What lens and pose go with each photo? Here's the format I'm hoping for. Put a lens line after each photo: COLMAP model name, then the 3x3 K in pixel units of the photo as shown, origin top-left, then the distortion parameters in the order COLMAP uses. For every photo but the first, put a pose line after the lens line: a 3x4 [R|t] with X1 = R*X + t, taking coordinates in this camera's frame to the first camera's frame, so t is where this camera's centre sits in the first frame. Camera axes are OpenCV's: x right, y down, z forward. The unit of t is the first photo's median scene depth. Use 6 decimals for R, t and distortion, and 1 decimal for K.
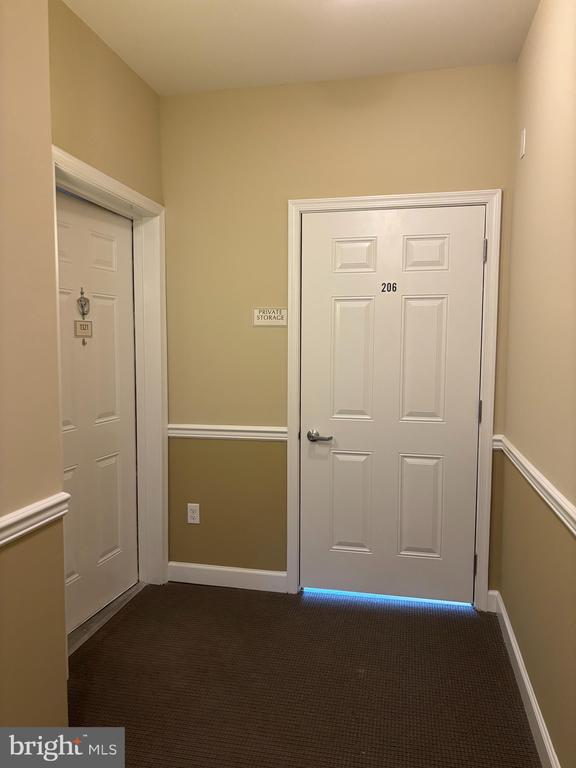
lens RADIAL K [[578.5, 0, 293.5], [0, 578.5, 390.0], [0, 0, 1]] dist [0.050733, -0.056040]
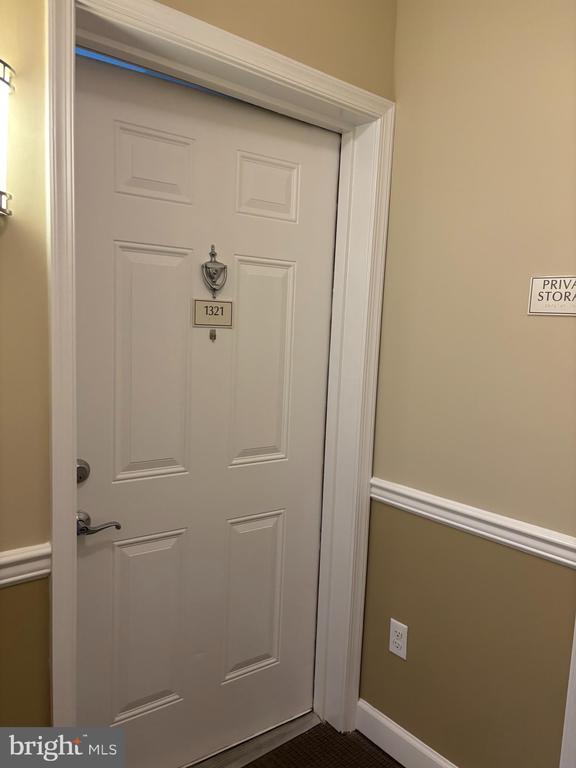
lens RADIAL K [[578.5, 0, 293.5], [0, 578.5, 390.0], [0, 0, 1]] dist [0.050733, -0.056040]
pose [[0.786878, 0.099603, -0.609018, 0.081255], [-0.086951, 0.994938, 0.050375, -0.057872], [0.610953, 0.013316, 0.791555, 0.522221]]
